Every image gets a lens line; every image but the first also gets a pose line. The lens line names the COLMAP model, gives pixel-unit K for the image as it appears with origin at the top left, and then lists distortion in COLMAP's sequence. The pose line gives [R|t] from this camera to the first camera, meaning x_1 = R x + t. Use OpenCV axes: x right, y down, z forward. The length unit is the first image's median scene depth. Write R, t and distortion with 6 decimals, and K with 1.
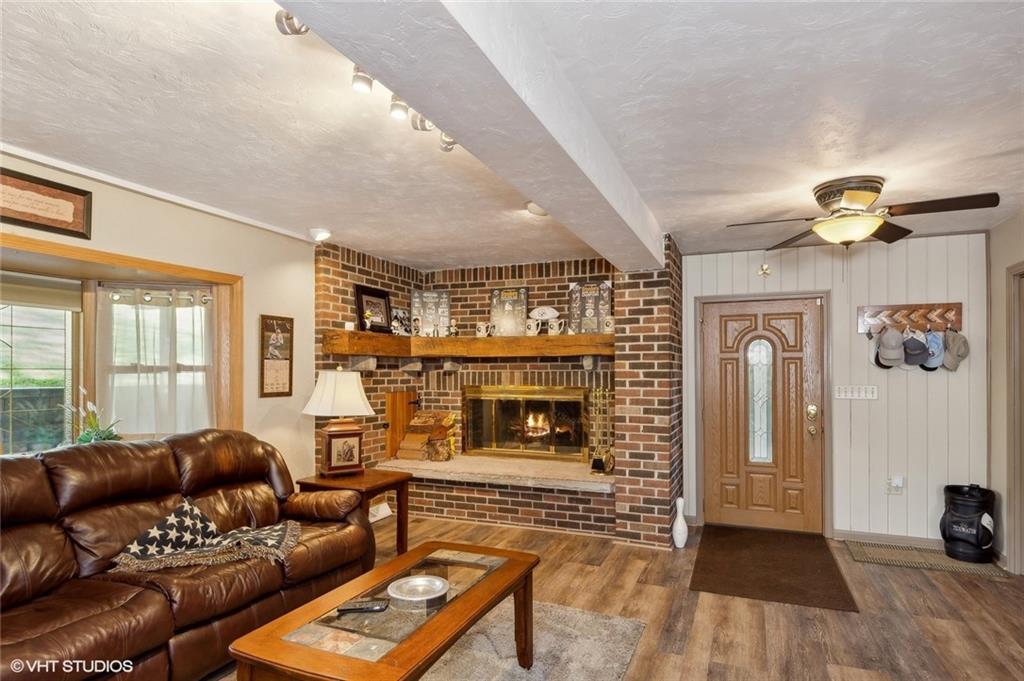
lens RADIAL K [[564.5, 0, 509.1], [0, 564.5, 370.5], [0, 0, 1]] dist [-0.003232, -0.002796]
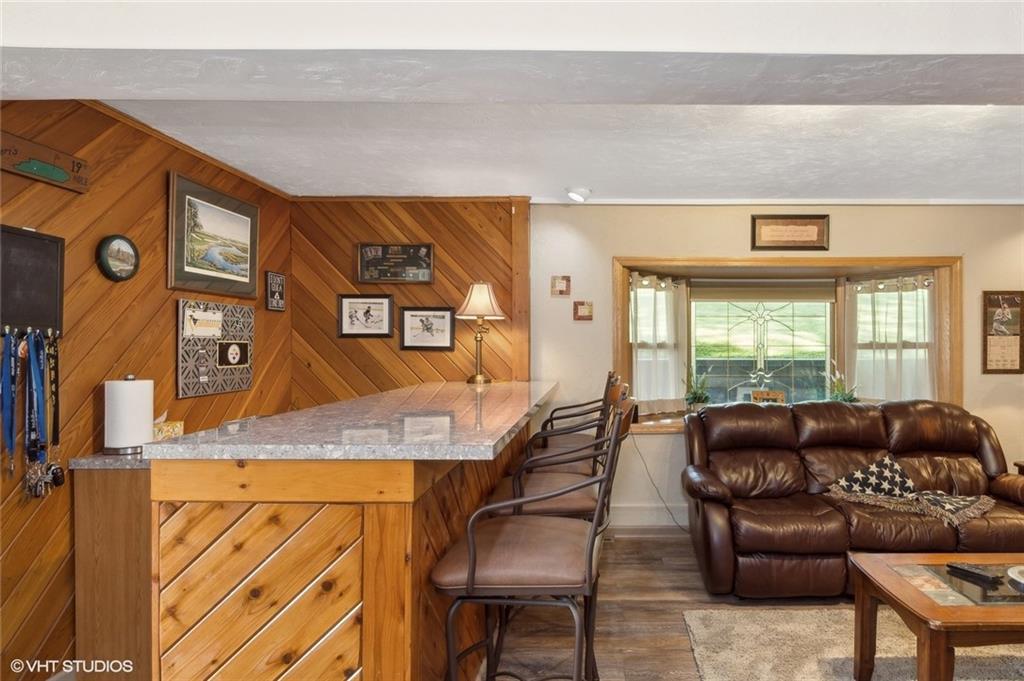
lens RADIAL K [[548.0, 0, 512.8], [0, 548.0, 344.9], [0, 0, 1]] dist [0.005794, 0.003525]
pose [[0.256972, -0.005453, -0.966403, 0.357493], [0.011576, 0.999930, -0.002564, -0.013239], [0.966349, -0.010529, 0.257017, -0.073831]]
